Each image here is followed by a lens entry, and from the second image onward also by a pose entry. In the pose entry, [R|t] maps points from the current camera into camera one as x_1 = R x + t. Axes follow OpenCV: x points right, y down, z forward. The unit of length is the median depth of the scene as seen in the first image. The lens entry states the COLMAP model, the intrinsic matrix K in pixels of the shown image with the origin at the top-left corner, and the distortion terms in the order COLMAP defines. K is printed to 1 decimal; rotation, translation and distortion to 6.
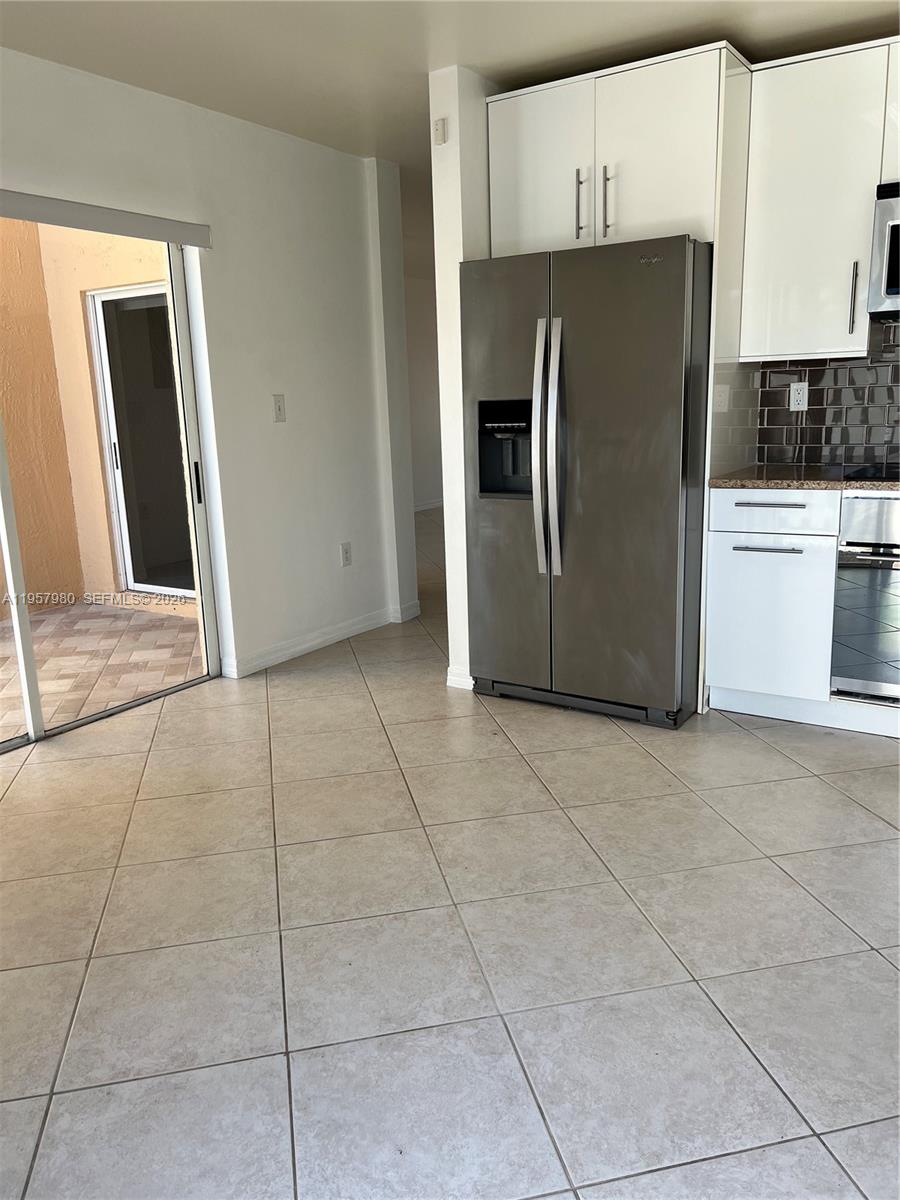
lens RADIAL K [[904.6, 0, 449.1], [0, 904.6, 595.9], [0, 0, 1]] dist [0.048733, -0.053150]
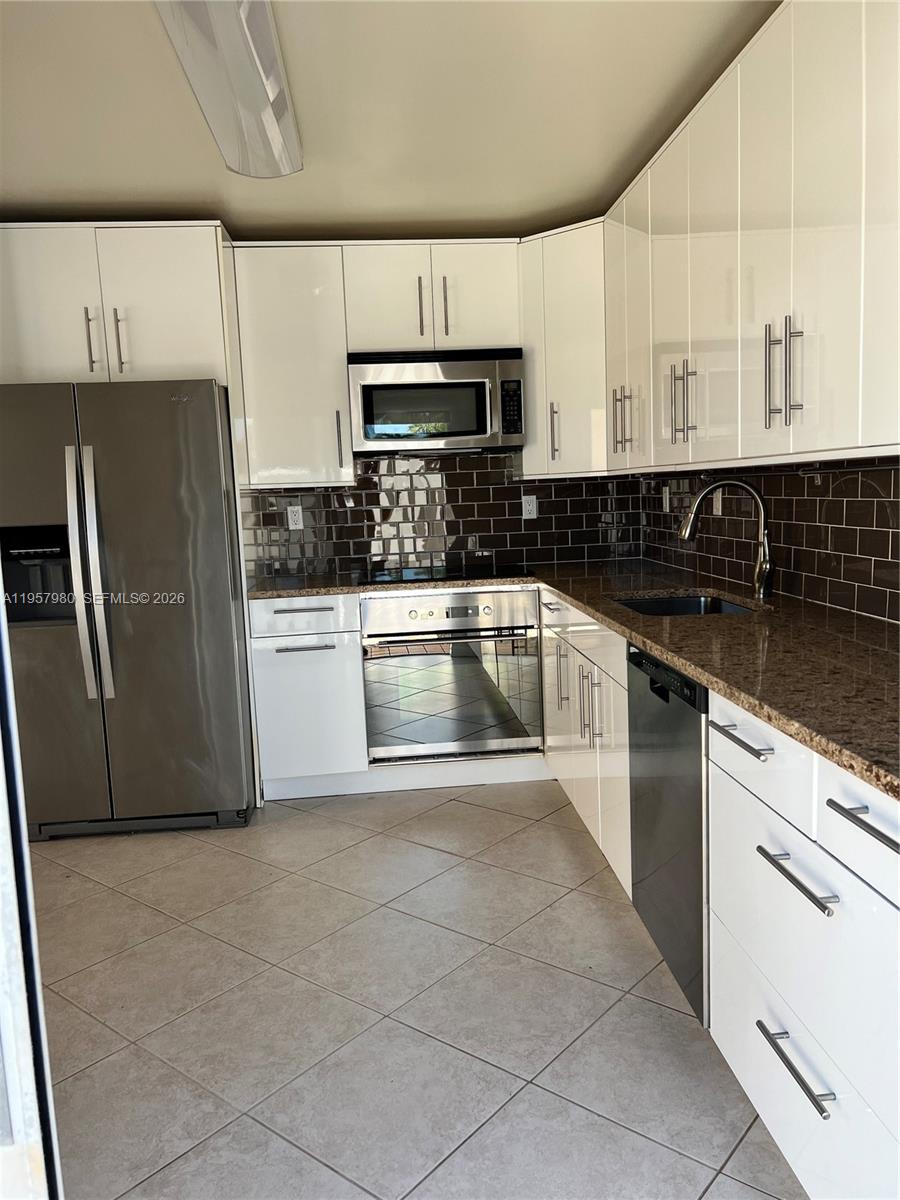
lens RADIAL K [[904.6, 0, 453.0], [0, 904.6, 601.3], [0, 0, 1]] dist [0.048733, -0.053150]
pose [[0.788367, -0.076431, 0.610439, -0.206661], [0.150187, 0.986141, -0.070491, -0.001301], [-0.596591, 0.147253, 0.788920, -0.023800]]
